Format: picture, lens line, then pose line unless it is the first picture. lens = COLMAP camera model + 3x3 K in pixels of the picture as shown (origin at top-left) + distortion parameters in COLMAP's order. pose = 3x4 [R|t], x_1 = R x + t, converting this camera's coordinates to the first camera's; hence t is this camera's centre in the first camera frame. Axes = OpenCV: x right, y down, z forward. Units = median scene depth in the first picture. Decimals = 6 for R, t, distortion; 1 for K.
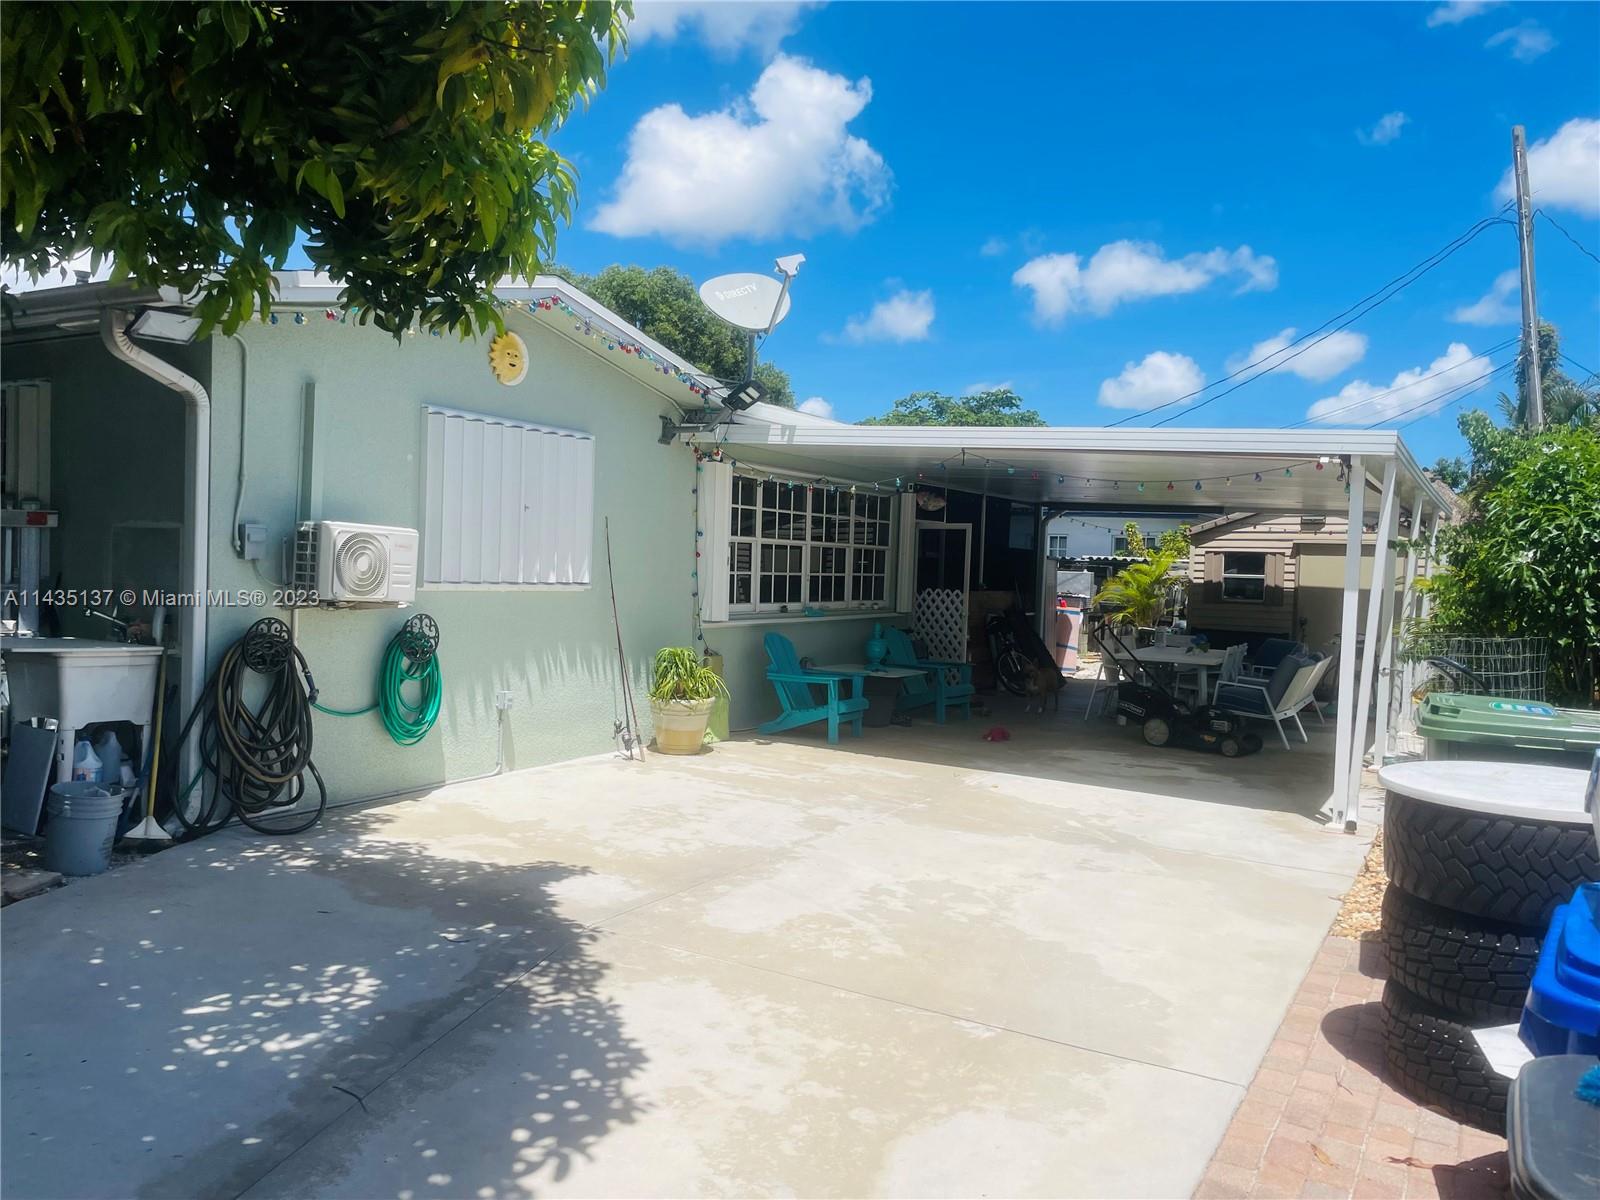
lens RADIAL K [[1211.4, 0, 800.0], [0, 1211.4, 600.0], [0, 0, 1]] dist [0.072788, -0.002634]
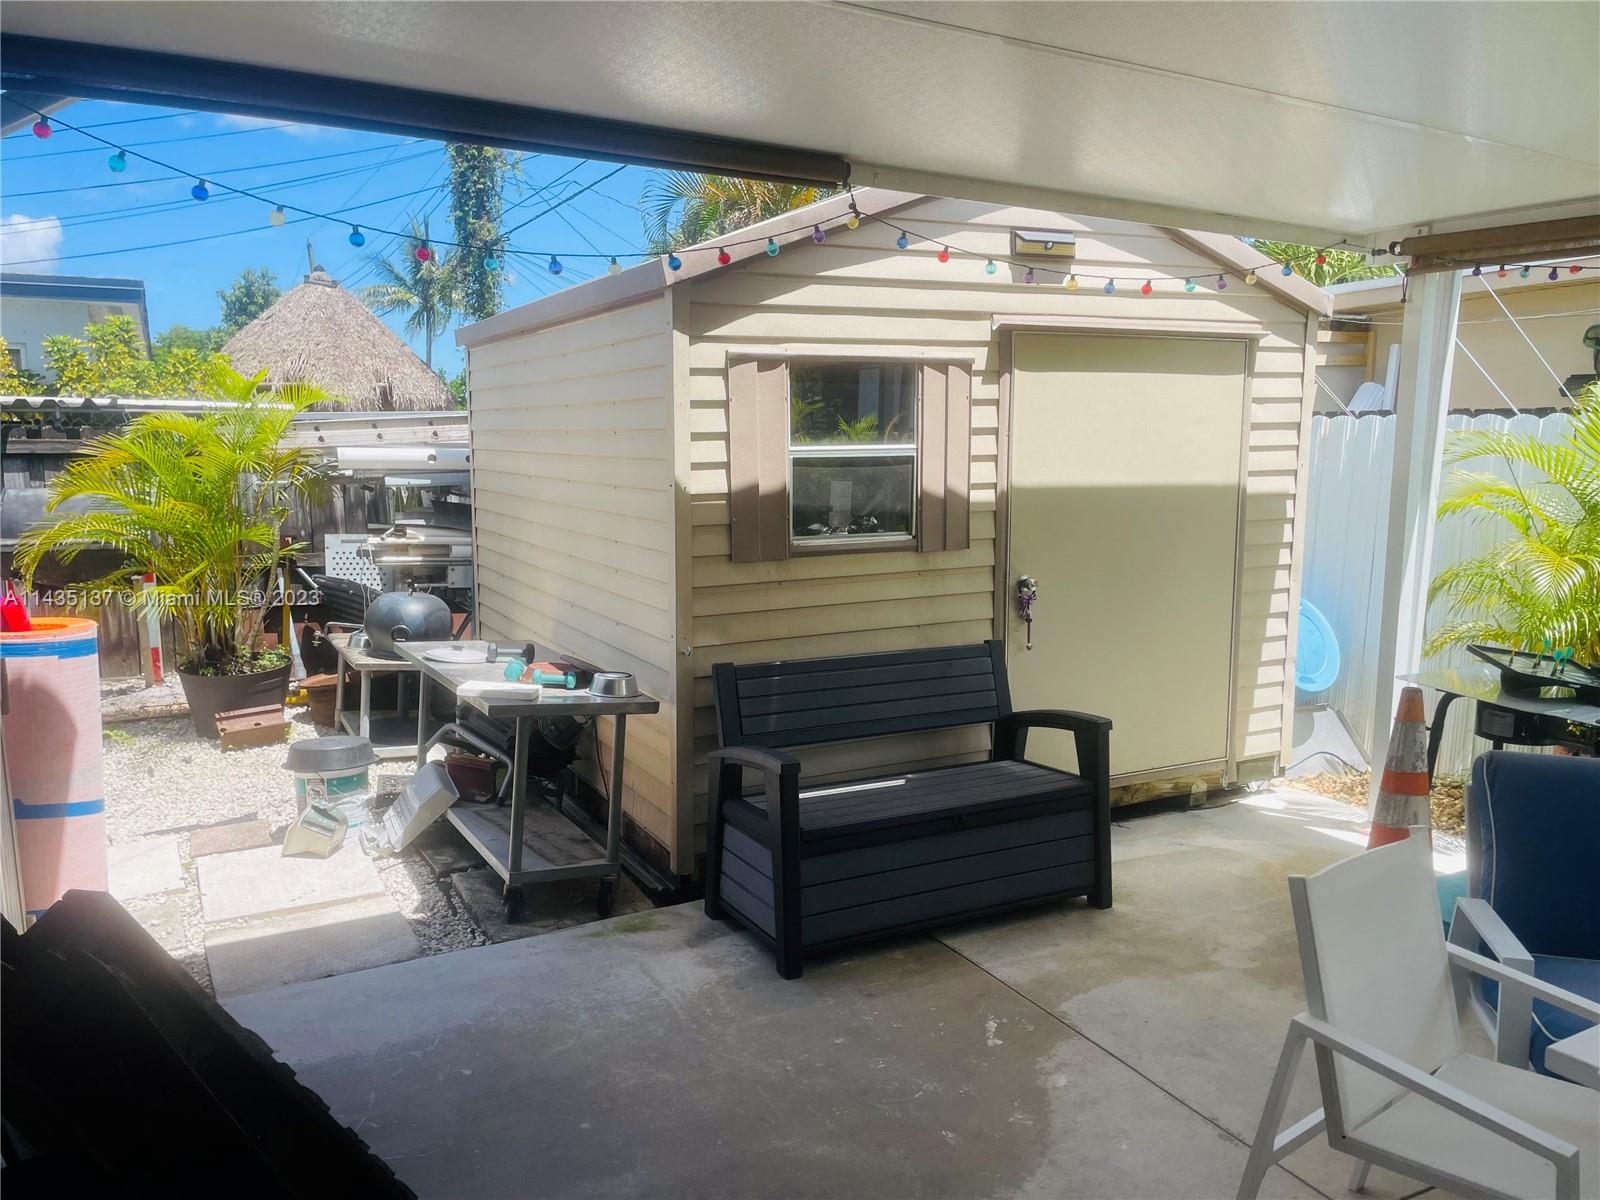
lens RADIAL K [[1181.0, 0, 767.1], [0, 1181.0, 617.5], [0, 0, 1]] dist [0.099616, -0.143509]
pose [[0.551039, -0.163958, 0.818214, 0.134138], [0.045118, 0.984927, 0.166980, -0.028045], [-0.833259, -0.055096, 0.550131, 0.881185]]
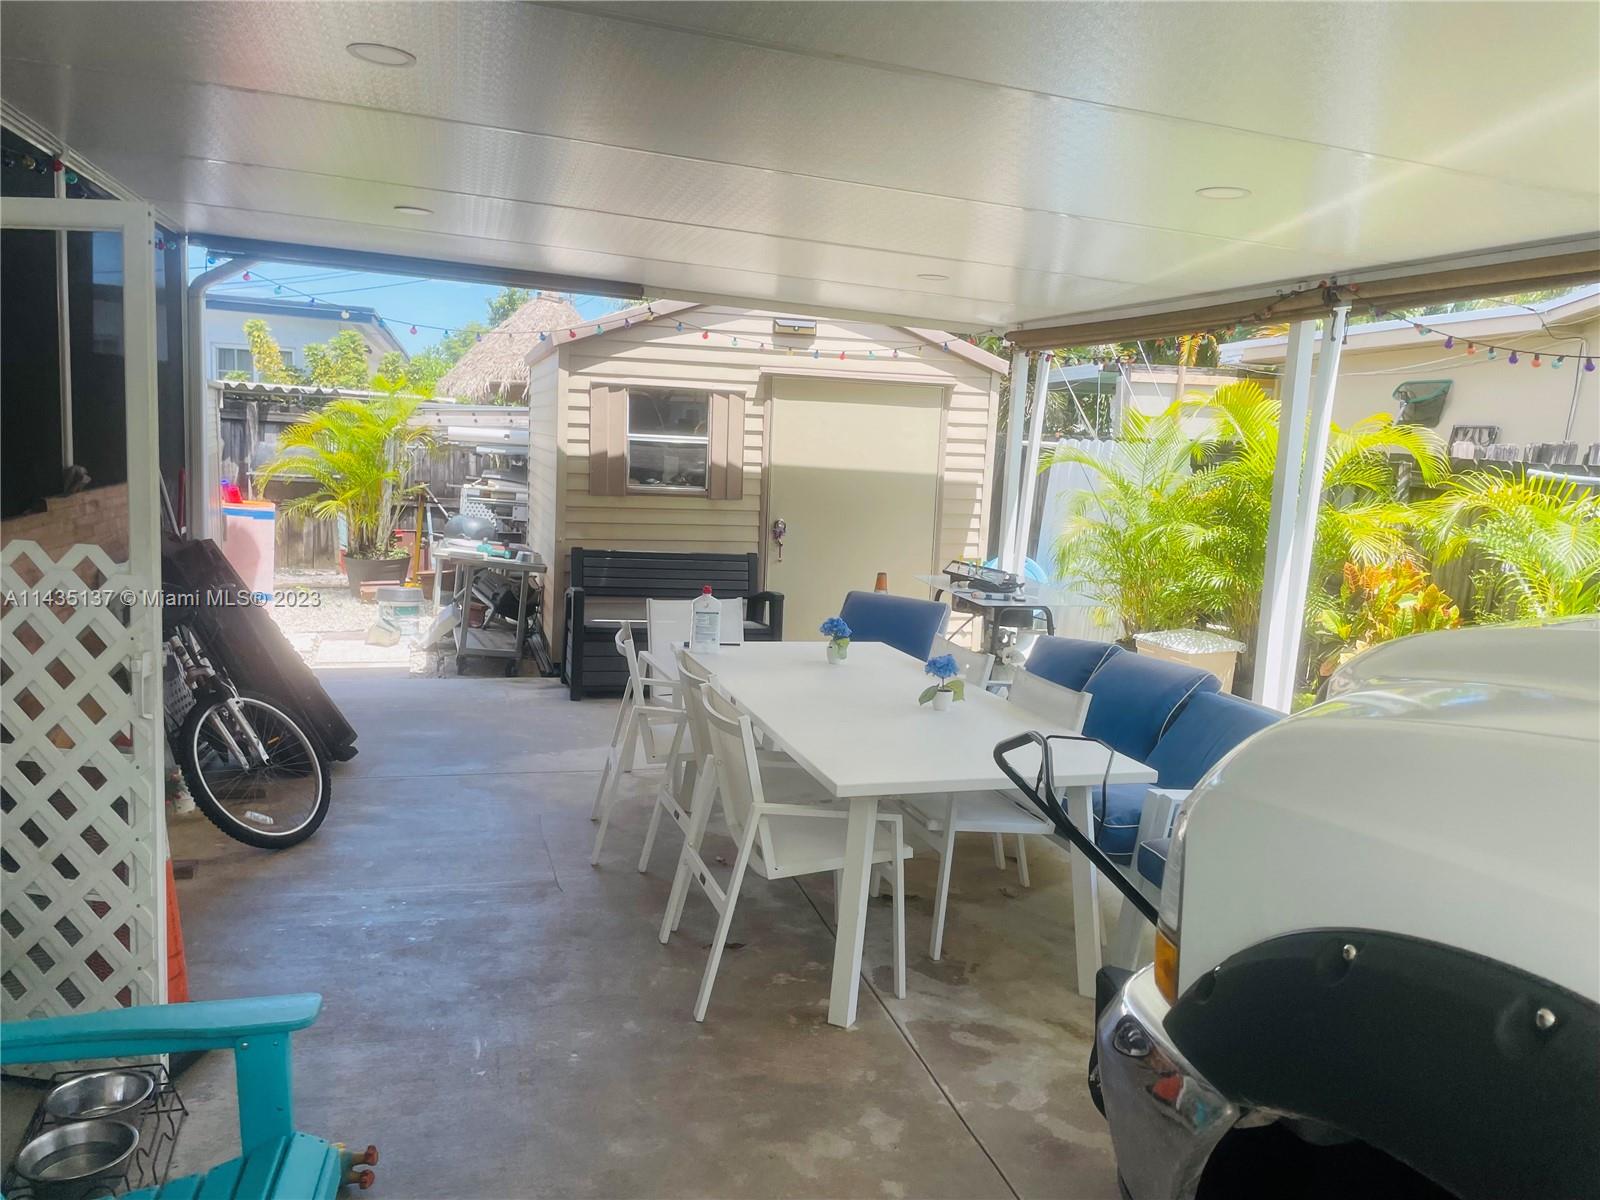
lens RADIAL K [[1211.4, 0, 800.0], [0, 1211.4, 600.0], [0, 0, 1]] dist [0.072788, -0.002634]
pose [[0.702871, -0.095749, 0.704844, 0.054665], [-0.004199, 0.990323, 0.138717, -0.023286], [-0.711305, -0.100460, 0.695667, 0.629227]]
